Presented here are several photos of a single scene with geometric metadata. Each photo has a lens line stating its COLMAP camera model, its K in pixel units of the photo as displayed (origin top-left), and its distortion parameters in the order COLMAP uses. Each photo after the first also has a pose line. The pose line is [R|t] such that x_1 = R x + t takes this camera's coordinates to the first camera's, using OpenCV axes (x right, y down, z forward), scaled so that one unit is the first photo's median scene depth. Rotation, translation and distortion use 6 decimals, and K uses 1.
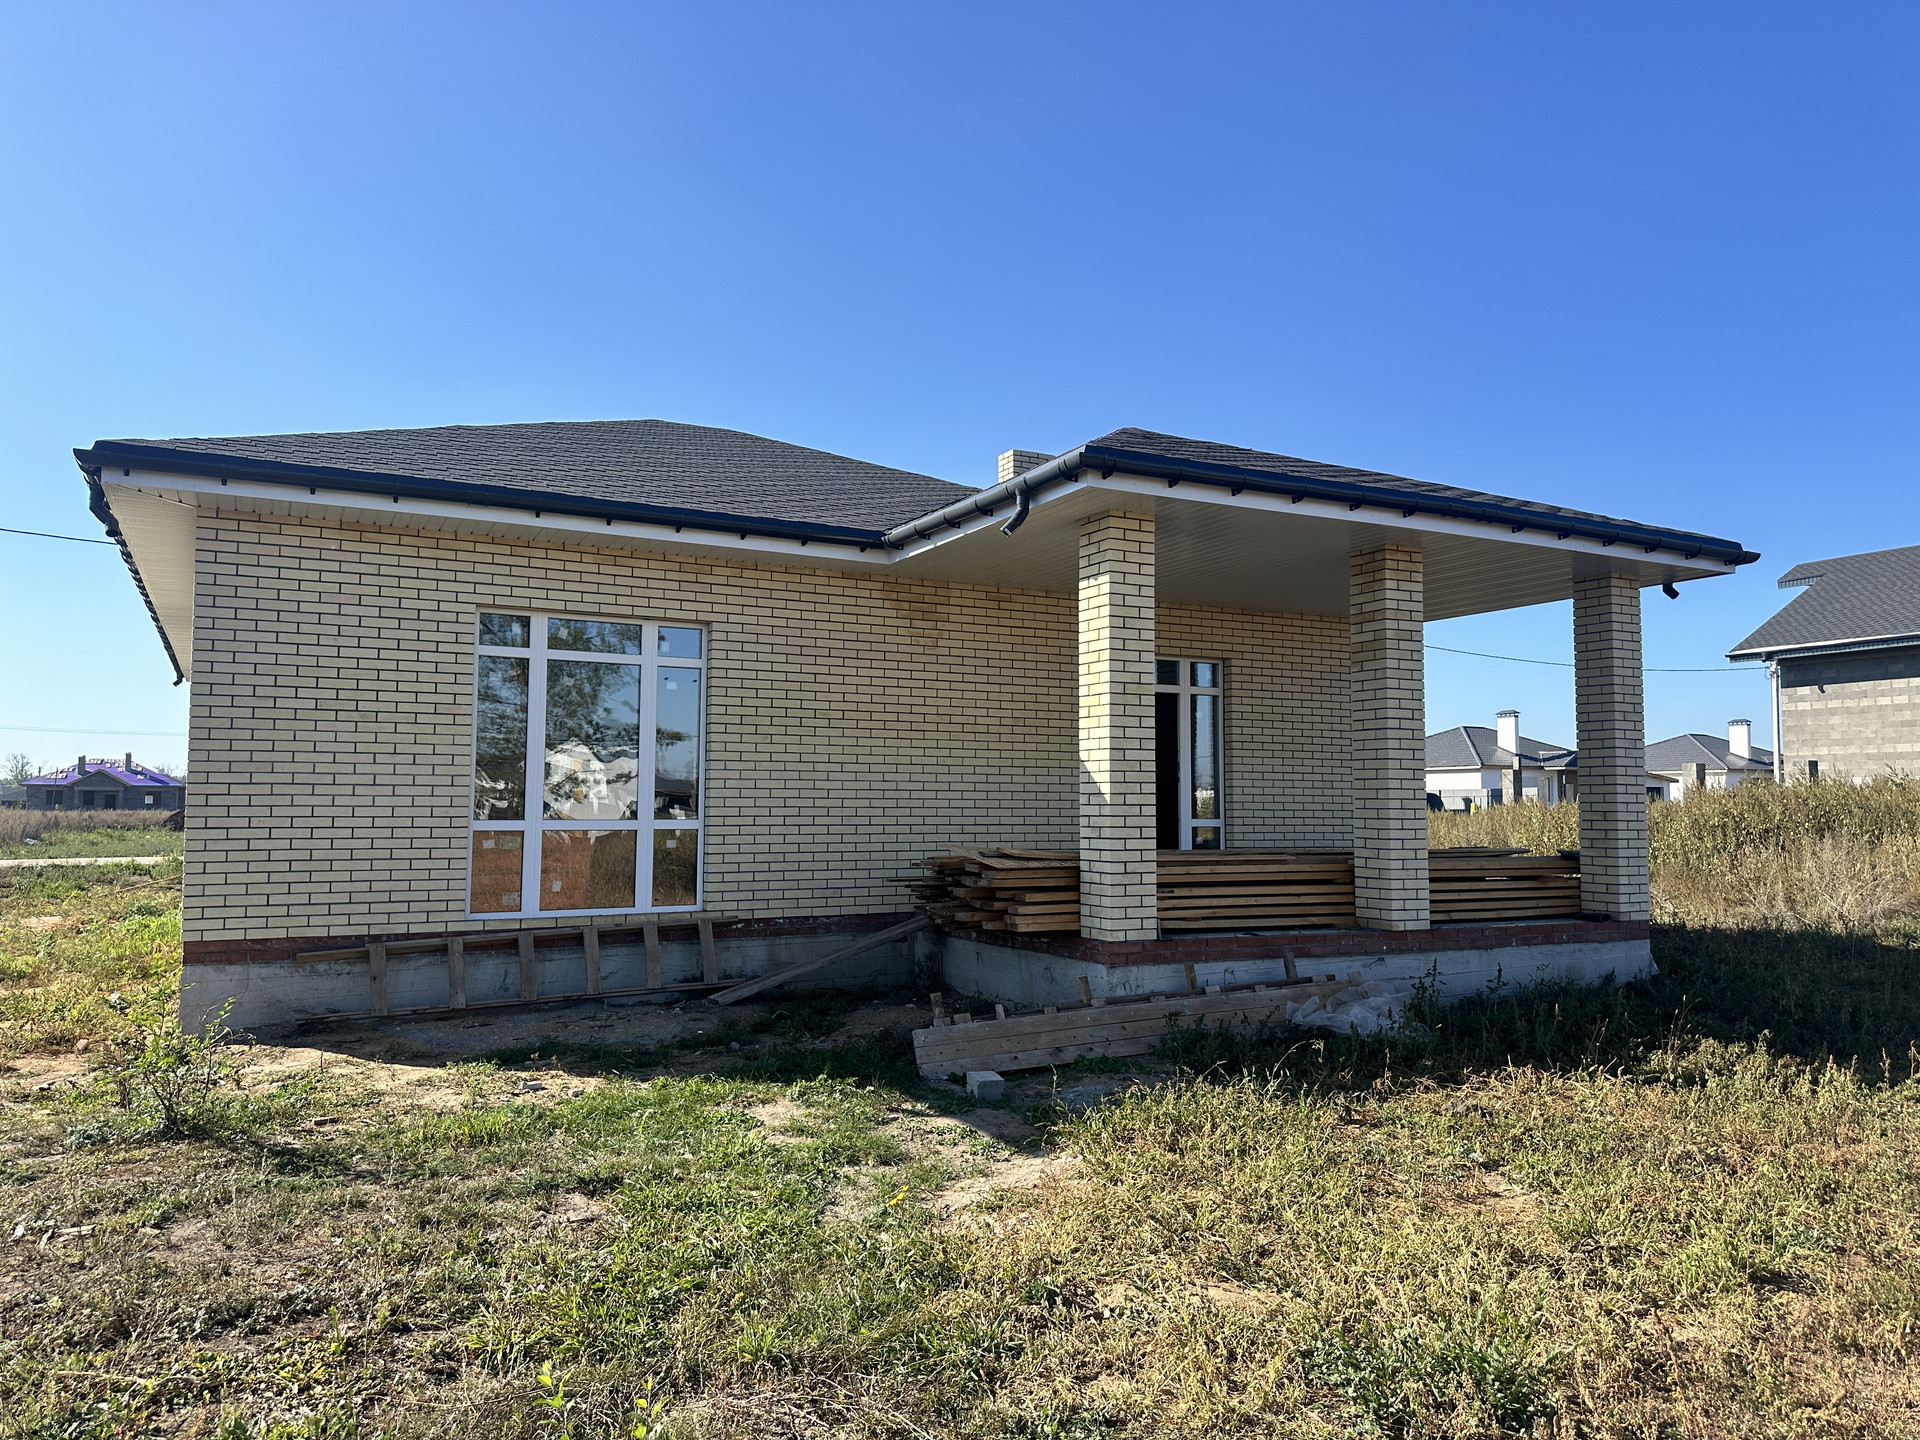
lens RADIAL K [[1366.8, 0, 960.0], [0, 1366.8, 720.0], [0, 0, 1]] dist [0.159936, -0.252878]
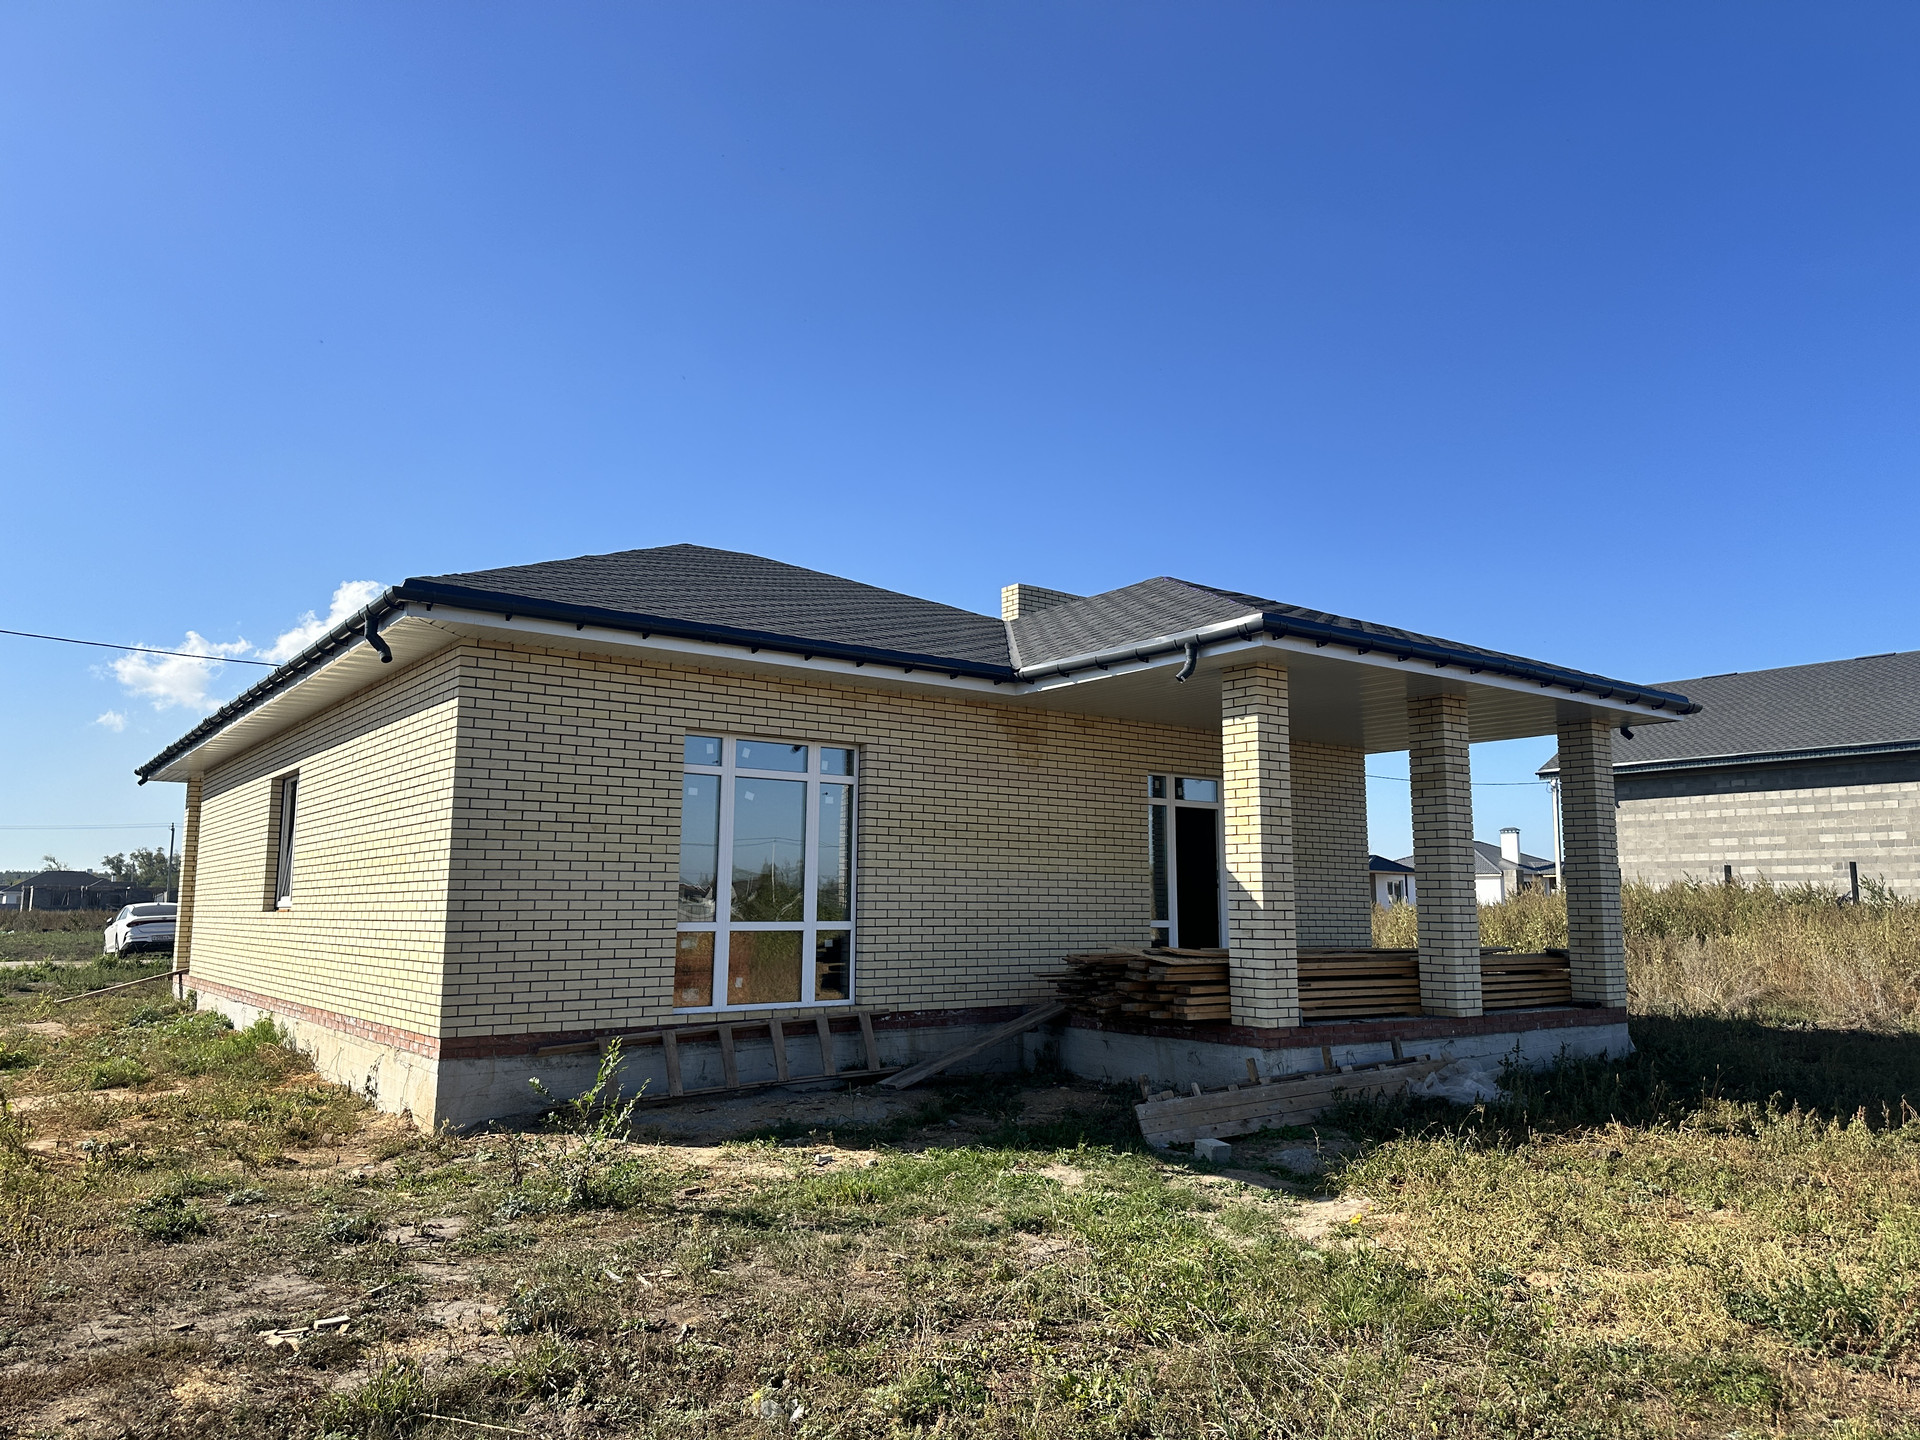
lens RADIAL K [[1366.8, 0, 960.0], [0, 1366.8, 720.0], [0, 0, 1]] dist [0.159936, -0.252878]
pose [[0.987013, 0.022224, 0.159093, -0.304729], [-0.010964, 0.997394, -0.071305, -0.012524], [-0.160263, 0.068635, 0.984685, -0.125528]]
